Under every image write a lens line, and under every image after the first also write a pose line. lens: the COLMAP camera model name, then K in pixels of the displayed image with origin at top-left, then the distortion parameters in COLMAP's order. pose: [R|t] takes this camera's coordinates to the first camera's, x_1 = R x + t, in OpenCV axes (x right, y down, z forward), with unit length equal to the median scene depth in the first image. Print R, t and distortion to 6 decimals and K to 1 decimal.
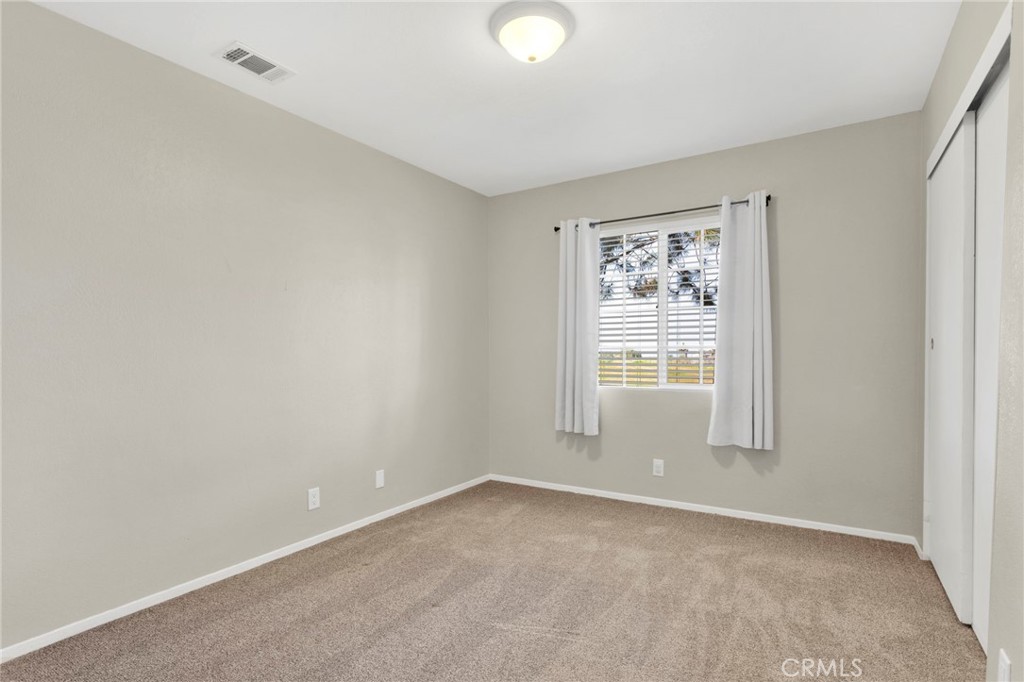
lens RADIAL K [[488.6, 0, 512.0], [0, 488.6, 341.0], [0, 0, 1]] dist [-0.000911, 0.001356]
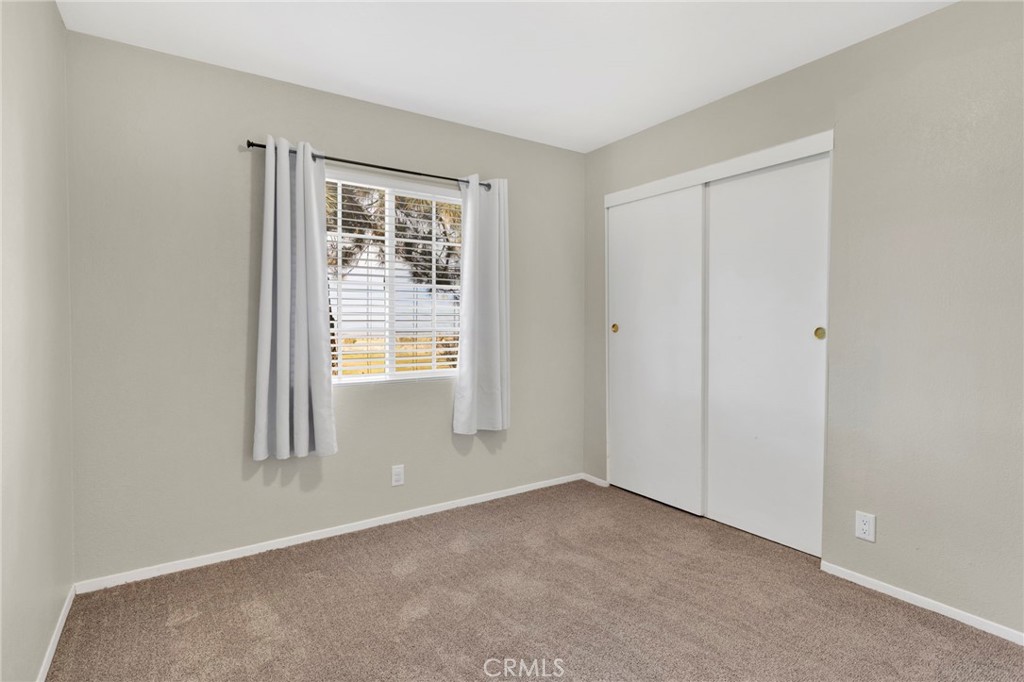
lens RADIAL K [[502.6, 0, 510.8], [0, 502.6, 316.0], [0, 0, 1]] dist [0.001403, 0.000535]
pose [[0.432684, 0.016379, 0.901397, -0.442105], [-0.019845, 0.999766, -0.008640, -0.008424], [-0.901327, -0.014150, 0.432908, 0.518695]]
